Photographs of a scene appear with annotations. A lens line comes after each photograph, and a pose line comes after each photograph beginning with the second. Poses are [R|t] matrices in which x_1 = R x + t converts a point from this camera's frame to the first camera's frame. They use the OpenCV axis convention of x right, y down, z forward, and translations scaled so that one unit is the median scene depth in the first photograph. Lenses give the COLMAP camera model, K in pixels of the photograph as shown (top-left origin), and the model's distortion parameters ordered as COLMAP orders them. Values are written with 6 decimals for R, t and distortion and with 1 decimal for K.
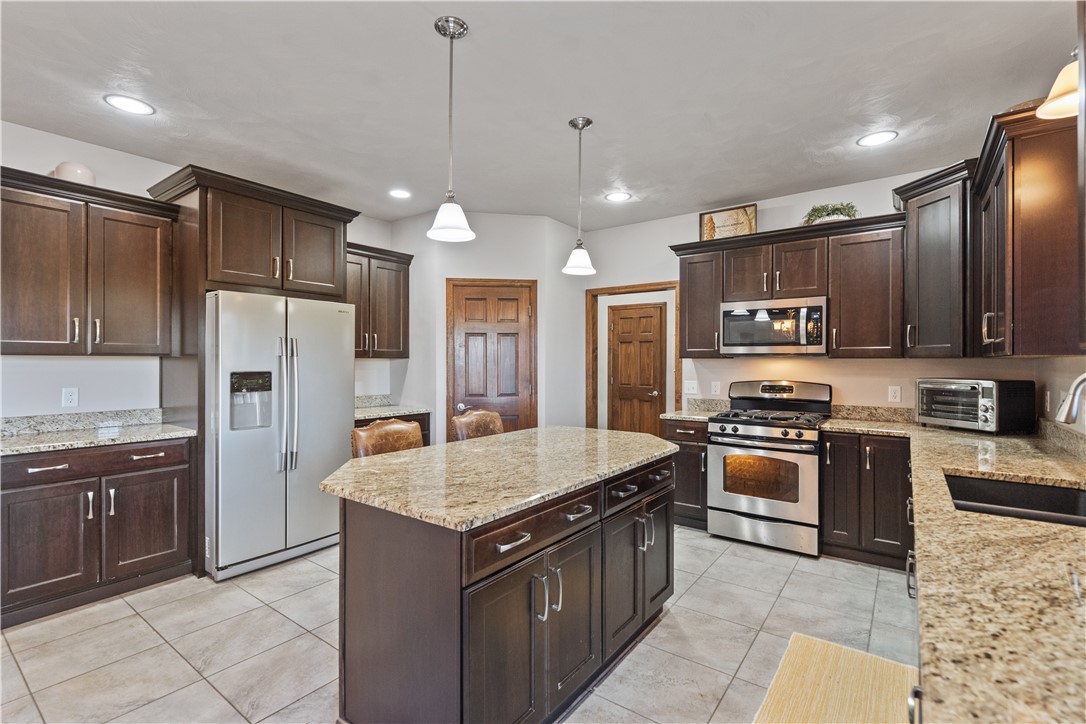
lens RADIAL K [[492.0, 0, 546.8], [0, 492.0, 360.2], [0, 0, 1]] dist [-0.001363, -0.000128]
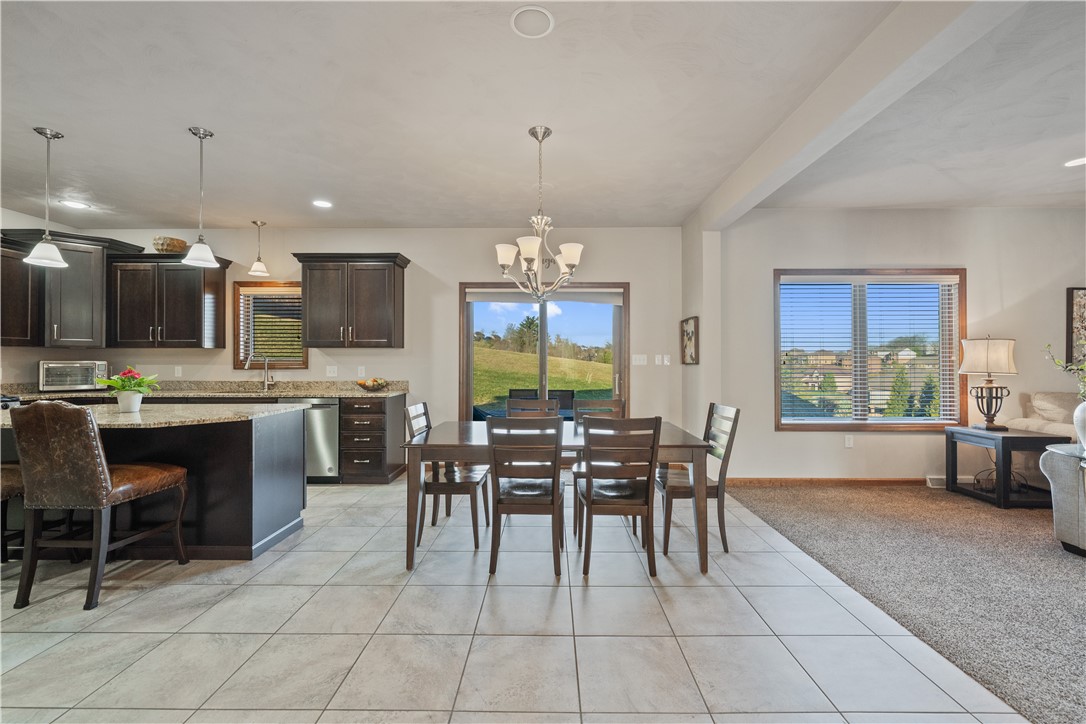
lens RADIAL K [[460.3, 0, 547.1], [0, 460.3, 357.5], [0, 0, 1]] dist [0.000554, -0.000023]
pose [[-0.586845, 0.005279, 0.809682, -1.194466], [-0.003297, 0.999955, -0.008909, 0.033456], [-0.809693, -0.007898, -0.586801, 0.562566]]
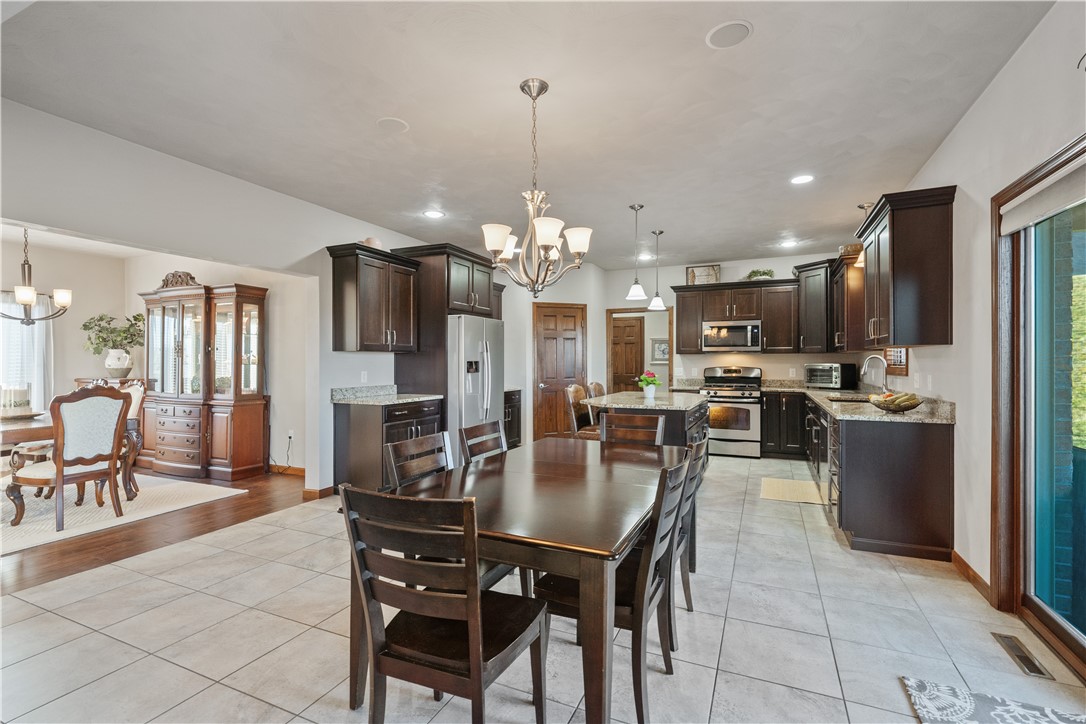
lens RADIAL K [[489.6, 0, 545.8], [0, 489.6, 358.1], [0, 0, 1]] dist [0.000359, 0.000119]
pose [[0.977097, -0.002230, 0.212781, -0.638127], [0.002904, 0.999992, -0.002855, 0.016905], [-0.212773, 0.003408, 0.977096, -0.653333]]
